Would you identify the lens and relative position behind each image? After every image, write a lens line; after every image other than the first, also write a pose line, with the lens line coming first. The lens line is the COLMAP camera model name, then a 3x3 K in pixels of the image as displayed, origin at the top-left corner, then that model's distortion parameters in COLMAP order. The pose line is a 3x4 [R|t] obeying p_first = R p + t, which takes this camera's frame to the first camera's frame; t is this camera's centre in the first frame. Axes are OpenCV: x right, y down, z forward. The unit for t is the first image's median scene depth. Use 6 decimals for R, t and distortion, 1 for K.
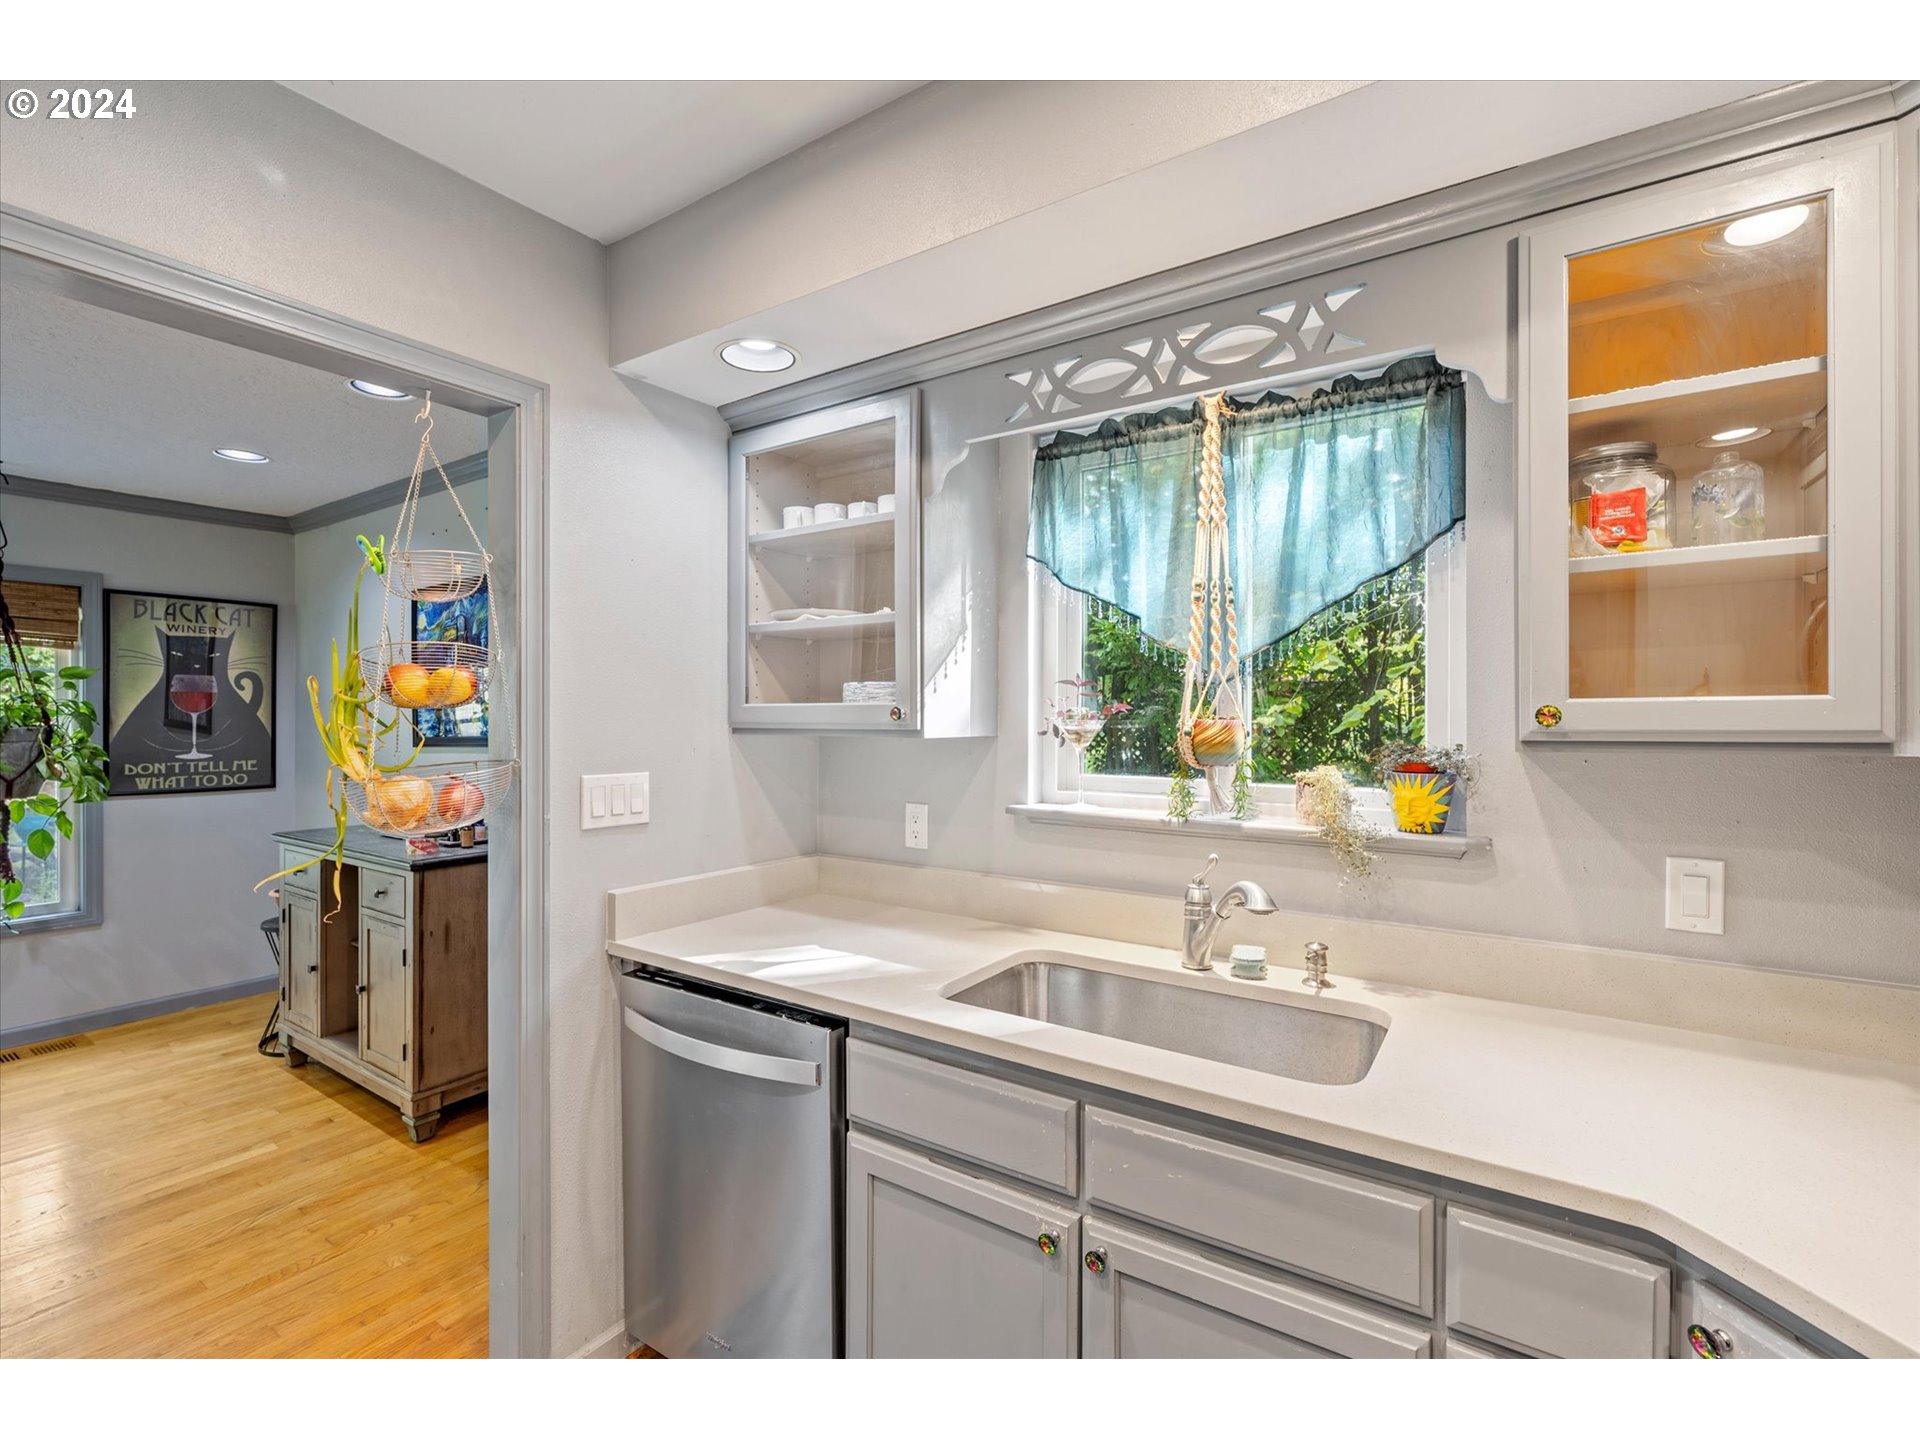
lens RADIAL K [[858.4, 0, 960.0], [0, 858.4, 720.0], [0, 0, 1]] dist [0.002125, 0.000271]
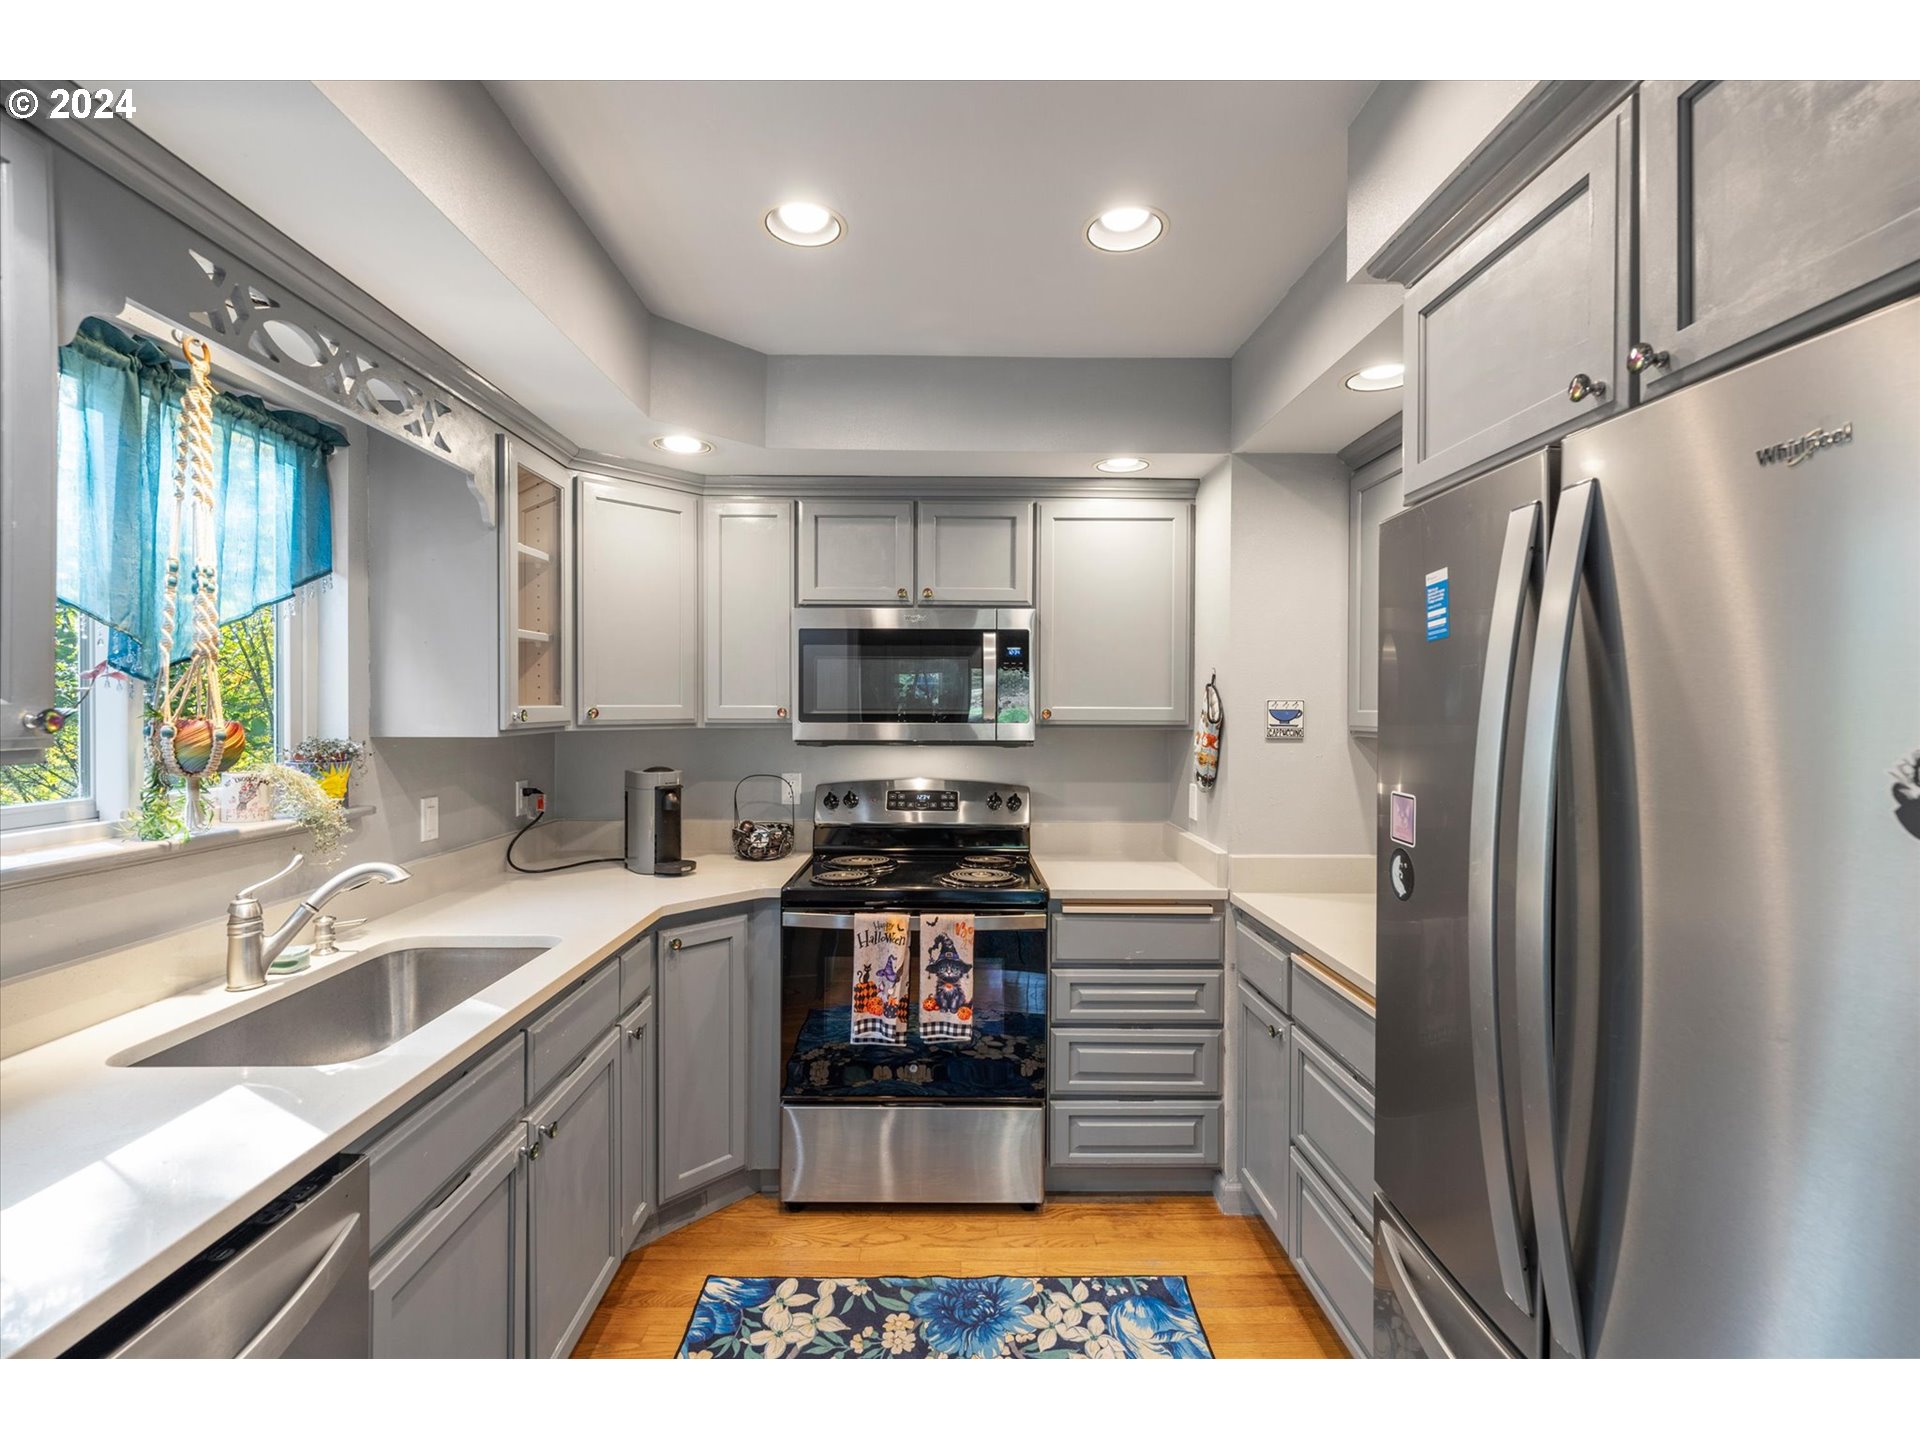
lens RADIAL K [[848.9, 0, 961.2], [0, 848.9, 709.0], [0, 0, 1]] dist [0.000418, -0.000341]
pose [[-0.572888, -0.005732, 0.819614, -0.973724], [-0.002619, 0.999983, 0.005162, -0.022382], [-0.819630, 0.000811, -0.572893, 0.941658]]
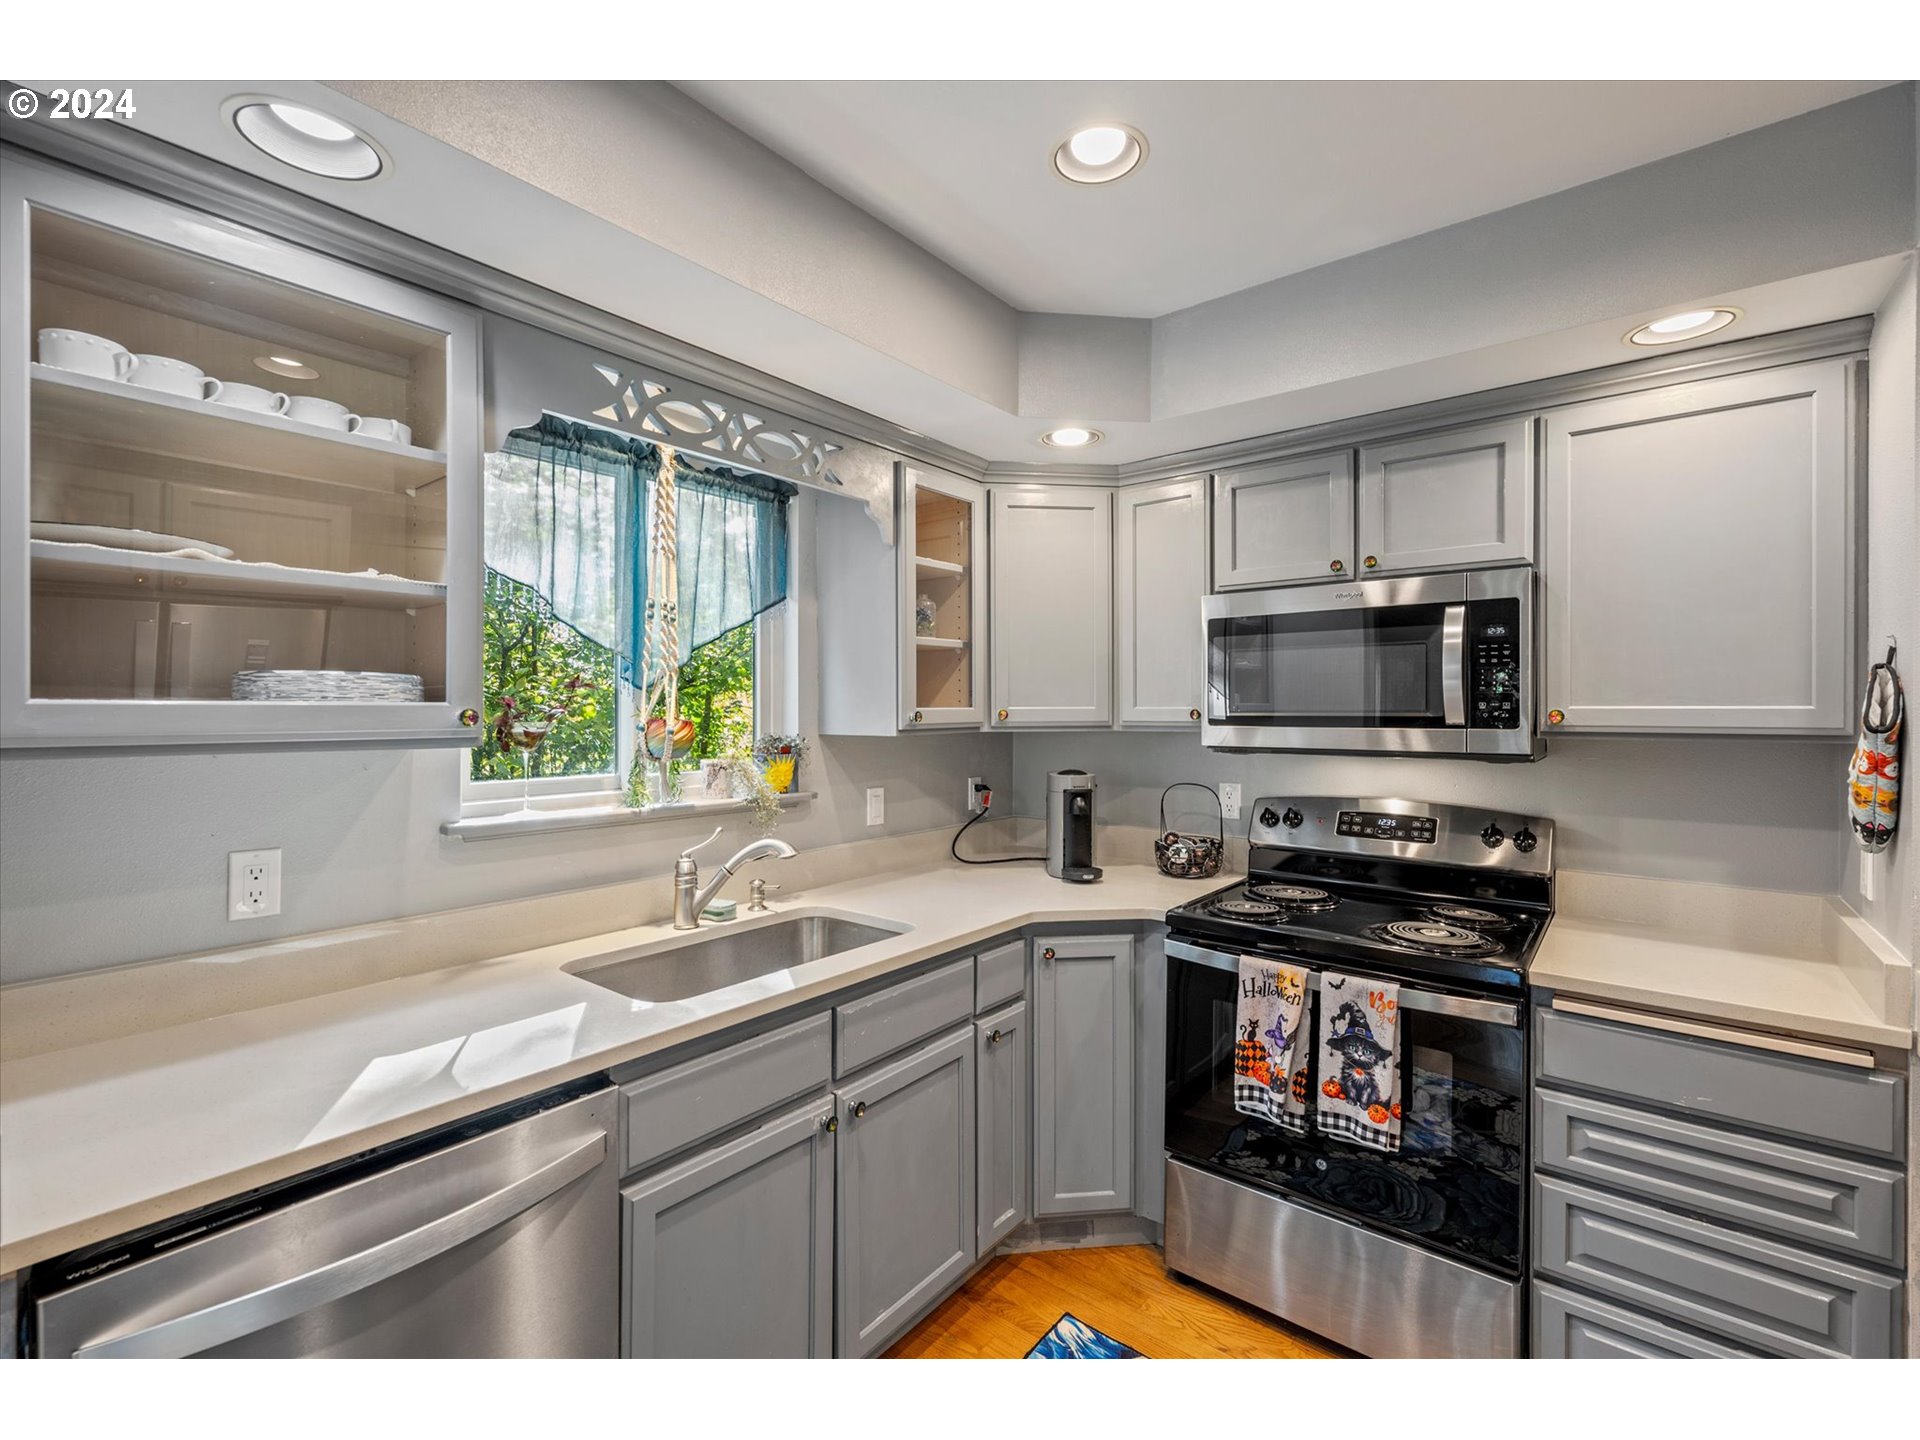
lens RADIAL K [[848.9, 0, 961.2], [0, 848.9, 709.0], [0, 0, 1]] dist [0.000418, -0.000341]
pose [[0.080784, 0.000565, 0.996731, -0.921354], [0.001909, 0.999998, -0.000722, -0.015435], [-0.996730, 0.001961, 0.080783, 0.551433]]
